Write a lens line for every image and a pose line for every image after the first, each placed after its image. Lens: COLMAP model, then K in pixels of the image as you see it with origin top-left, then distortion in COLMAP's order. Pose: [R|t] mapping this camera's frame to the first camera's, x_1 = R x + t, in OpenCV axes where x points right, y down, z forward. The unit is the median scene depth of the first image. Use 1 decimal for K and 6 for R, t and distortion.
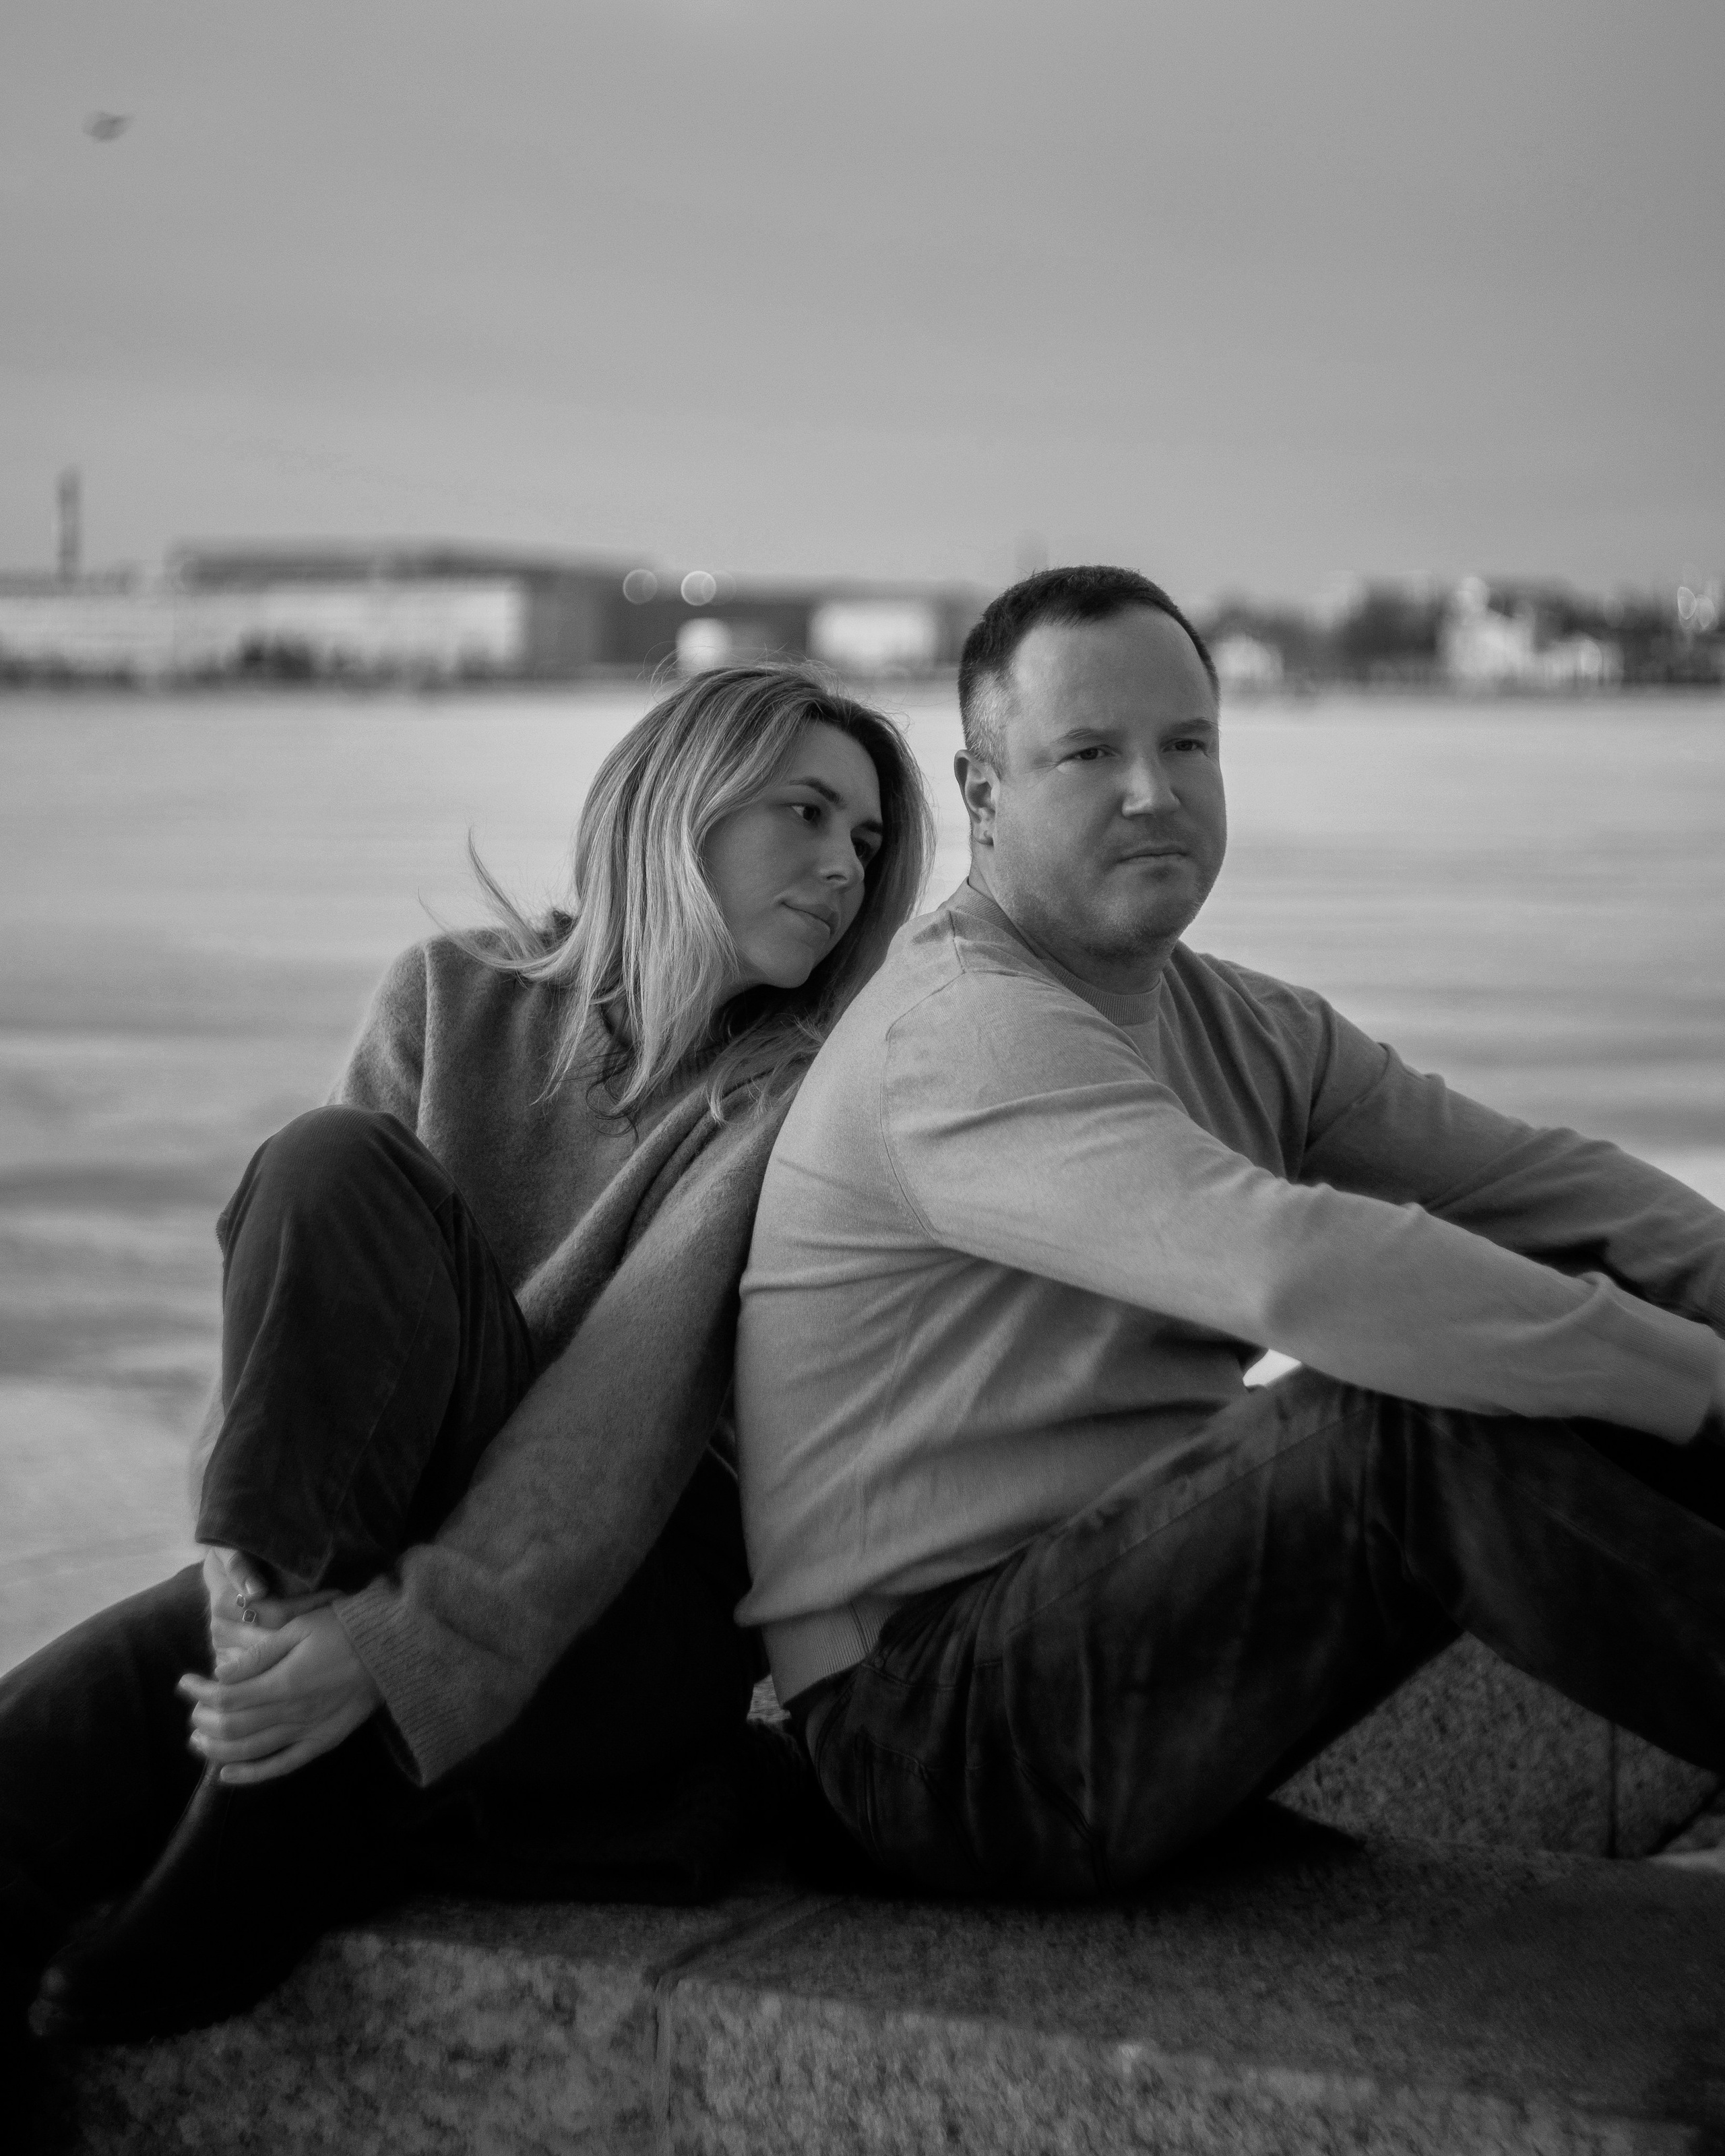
lens RADIAL K [[4354.9, 0, 1003.2], [0, 4354.9, 878.8], [0, 0, 1]] dist [0.026100, 0.000000]
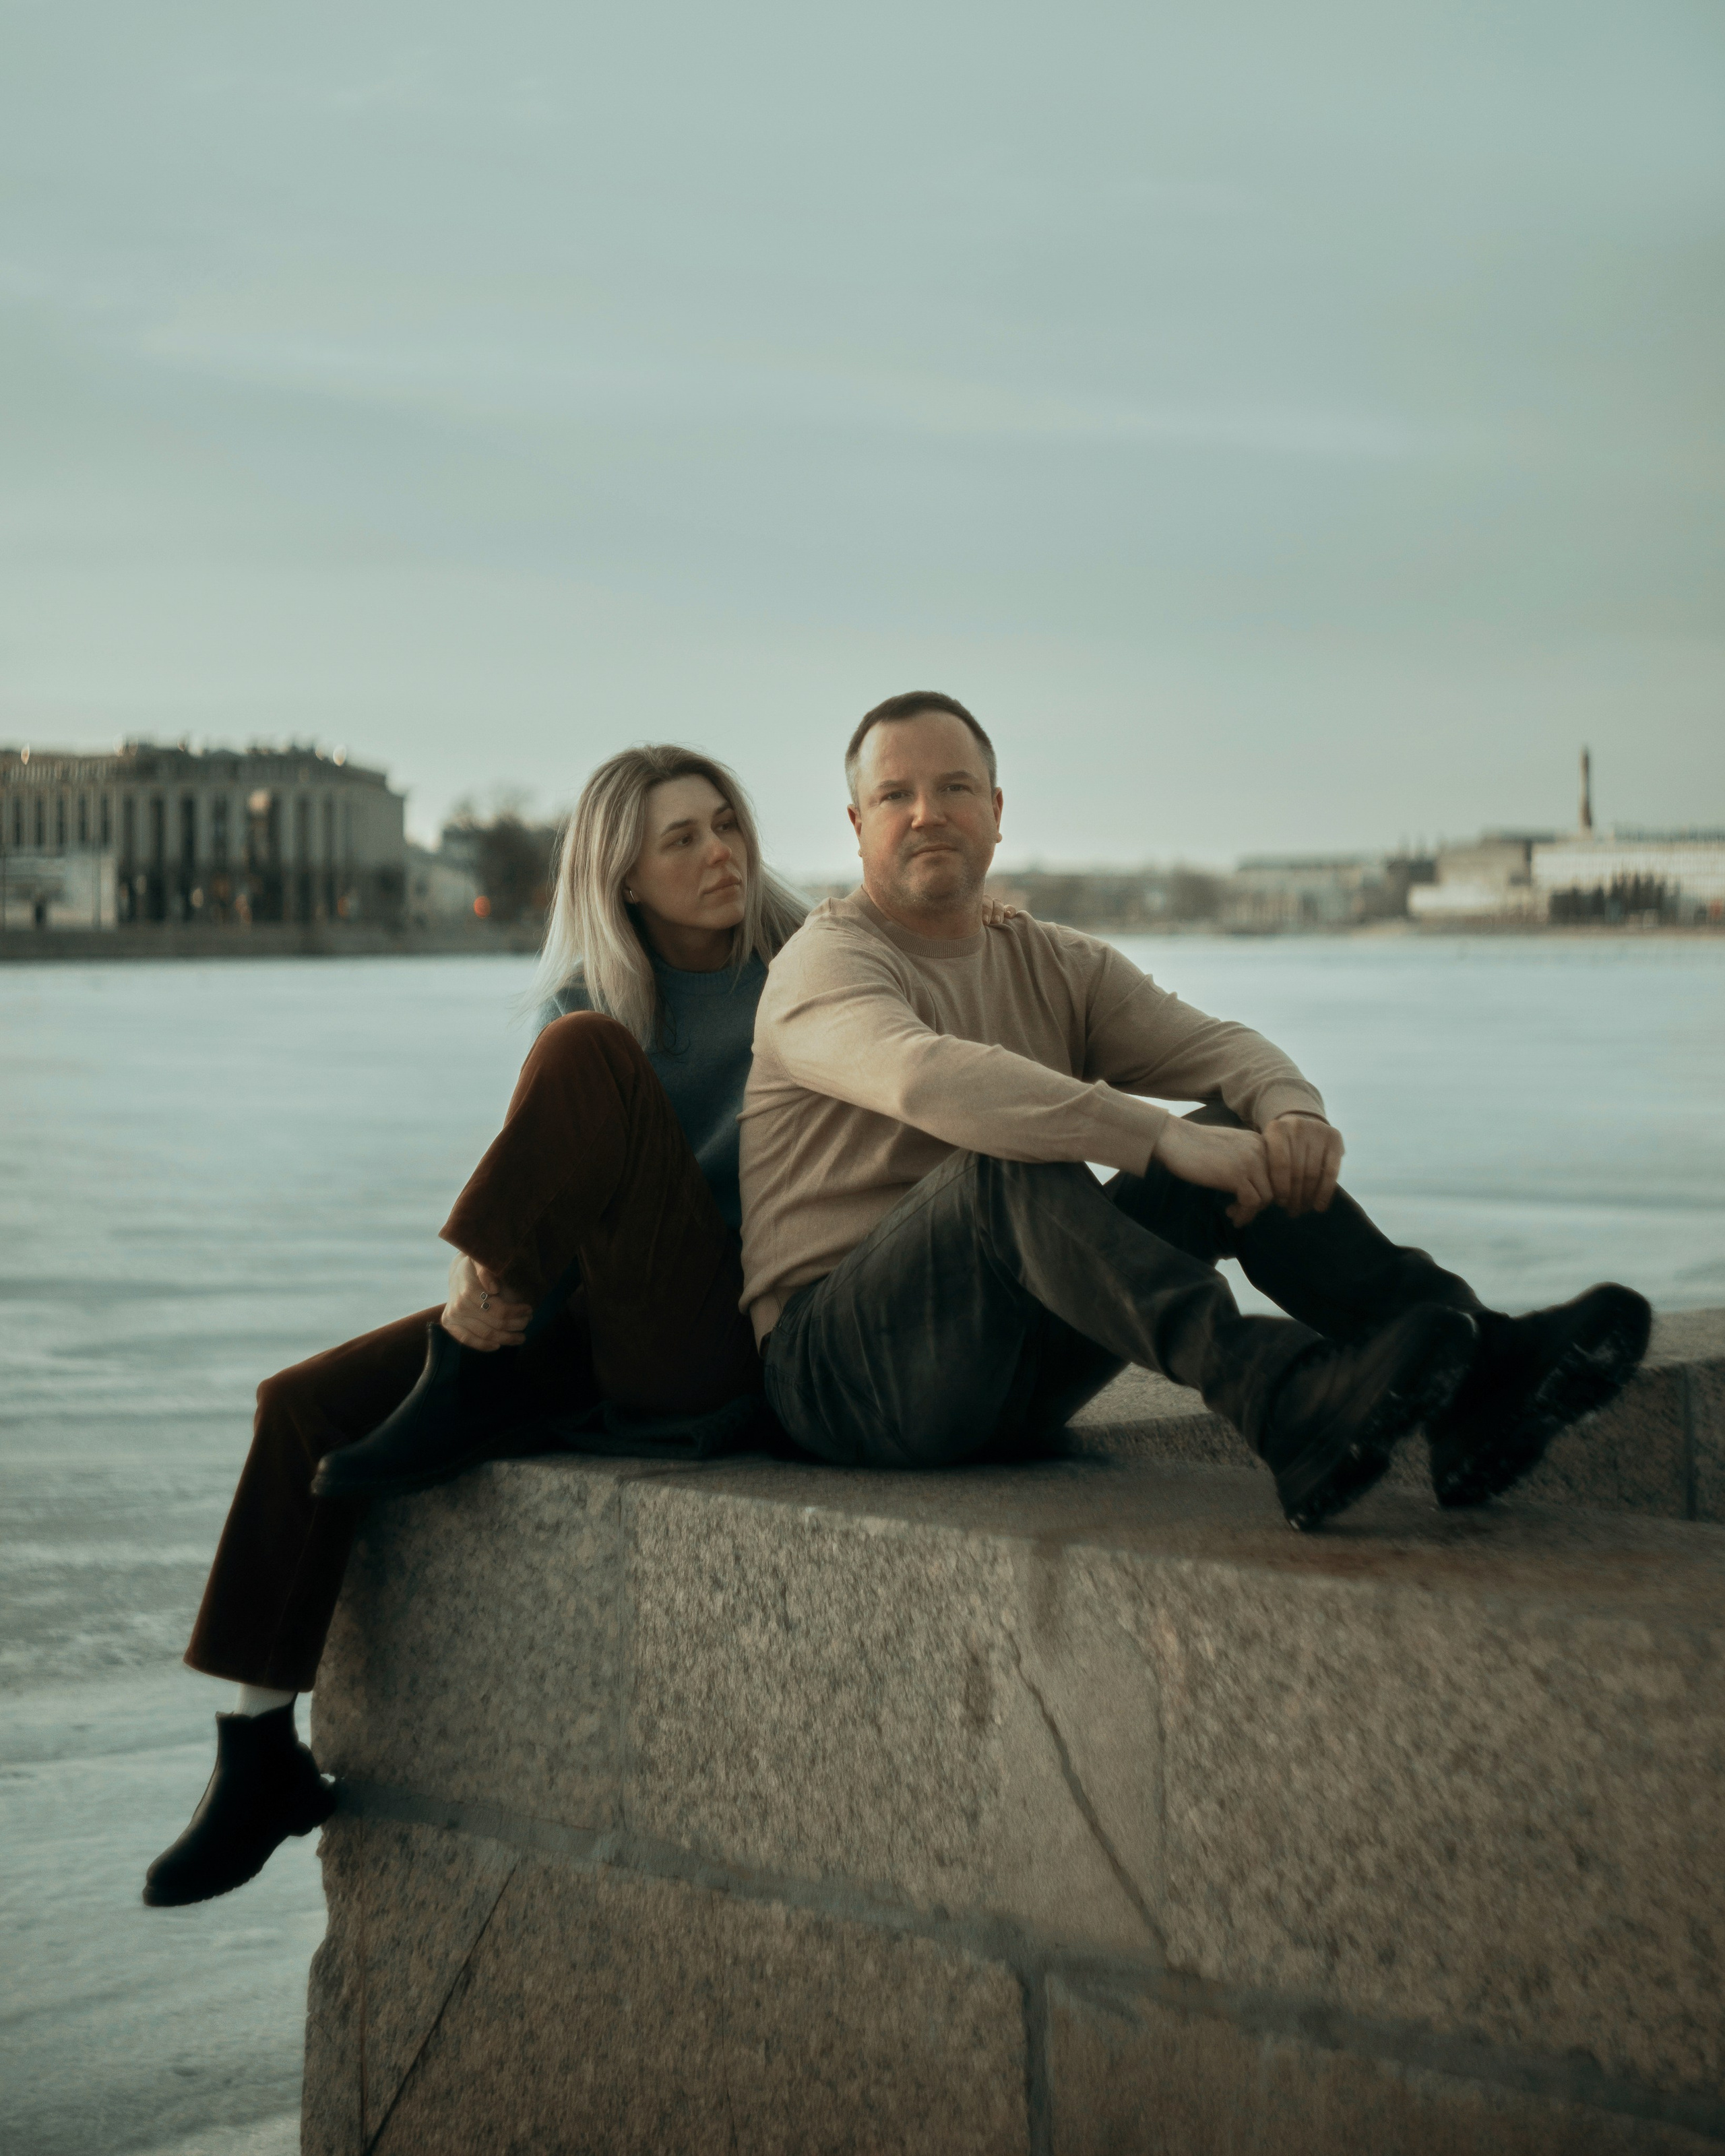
lens RADIAL K [[4354.9, 0, 859.8], [0, 4354.9, 1065.8], [0, 0, 1]] dist [0.026100, 0.000000]
pose [[0.921000, 0.002889, -0.389553, 0.698132], [-0.003598, 0.999993, -0.001091, 0.083146], [0.389547, 0.002407, 0.921004, -0.598526]]
